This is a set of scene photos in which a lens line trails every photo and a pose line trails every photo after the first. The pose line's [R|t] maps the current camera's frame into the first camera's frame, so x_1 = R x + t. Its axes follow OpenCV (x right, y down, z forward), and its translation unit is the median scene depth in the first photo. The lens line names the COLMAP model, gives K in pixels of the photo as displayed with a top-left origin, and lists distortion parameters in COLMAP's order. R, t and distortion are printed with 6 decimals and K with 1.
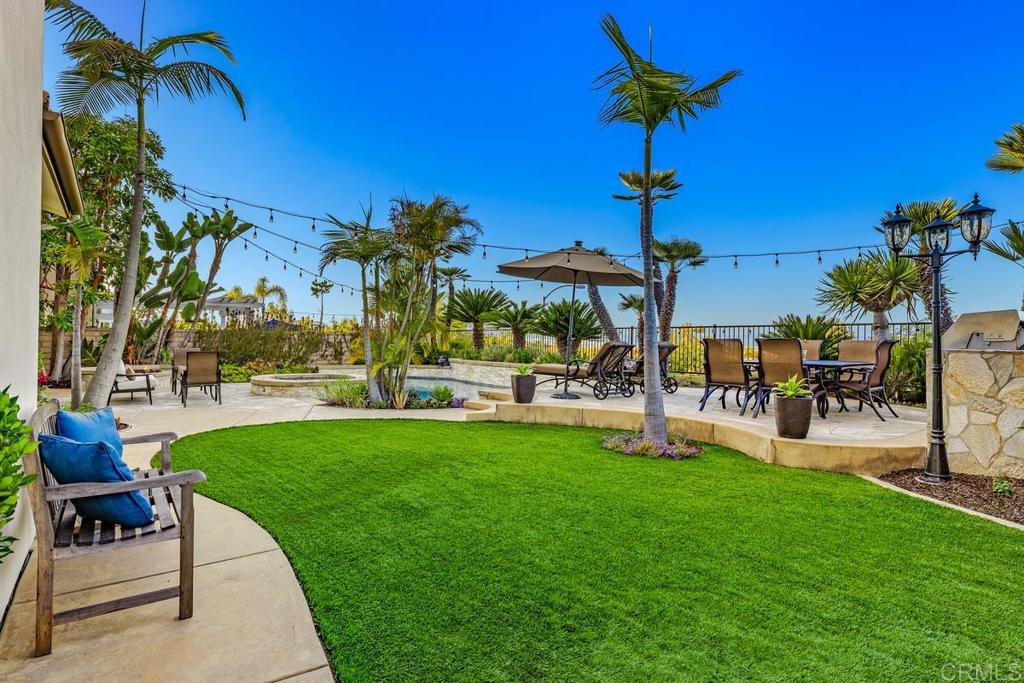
lens RADIAL K [[529.4, 0, 514.3], [0, 529.4, 340.8], [0, 0, 1]] dist [0.002007, -0.001709]
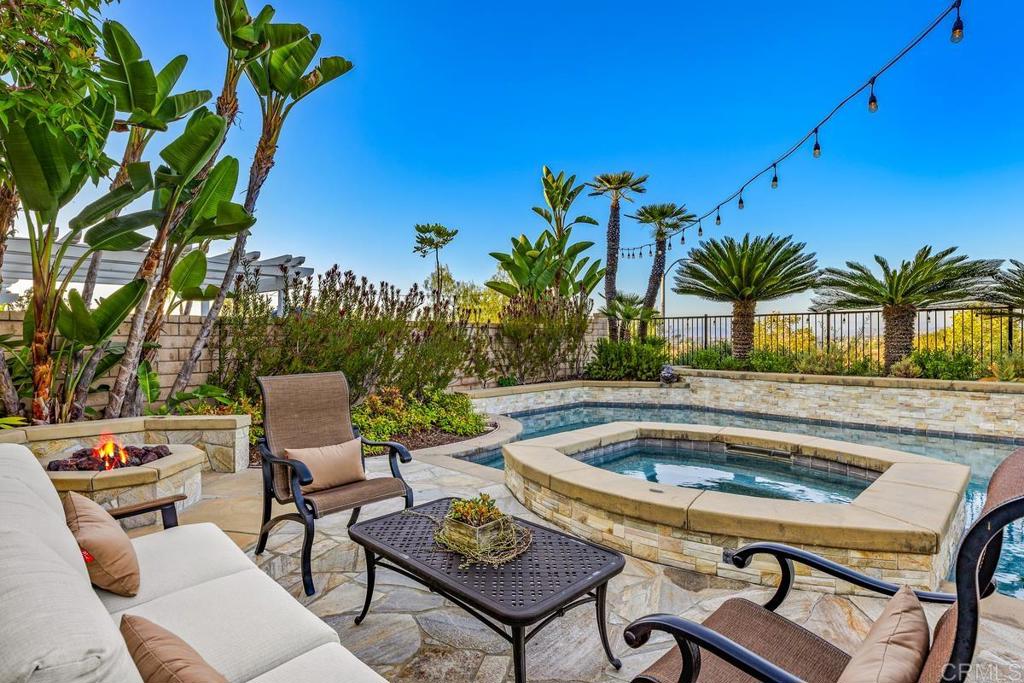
lens RADIAL K [[529.4, 0, 510.1], [0, 529.4, 340.1], [0, 0, 1]] dist [0.002007, -0.001709]
pose [[0.991636, -0.016118, 0.128057, -0.429769], [0.014989, 0.999840, 0.009781, -0.003986], [-0.128194, -0.007780, 0.991719, 0.570900]]
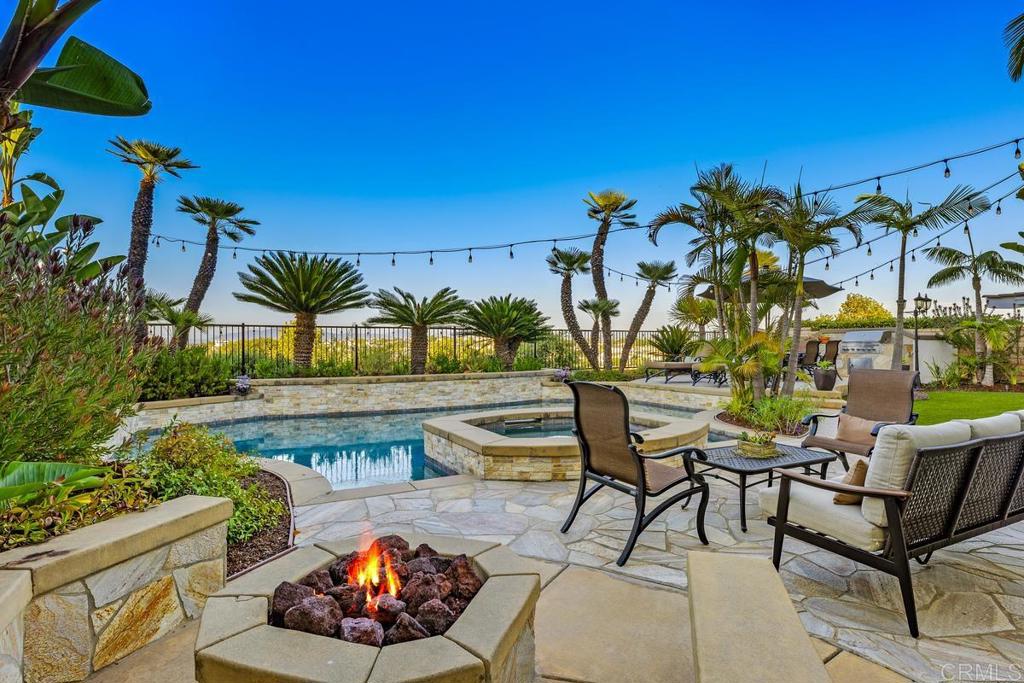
lens RADIAL K [[529.4, 0, 508.7], [0, 529.4, 338.9], [0, 0, 1]] dist [0.002007, -0.001709]
pose [[0.173215, -0.000253, 0.984884, -0.694795], [0.000590, 1.000000, 0.000153, -0.006603], [-0.984884, 0.000554, 0.173215, 0.780651]]
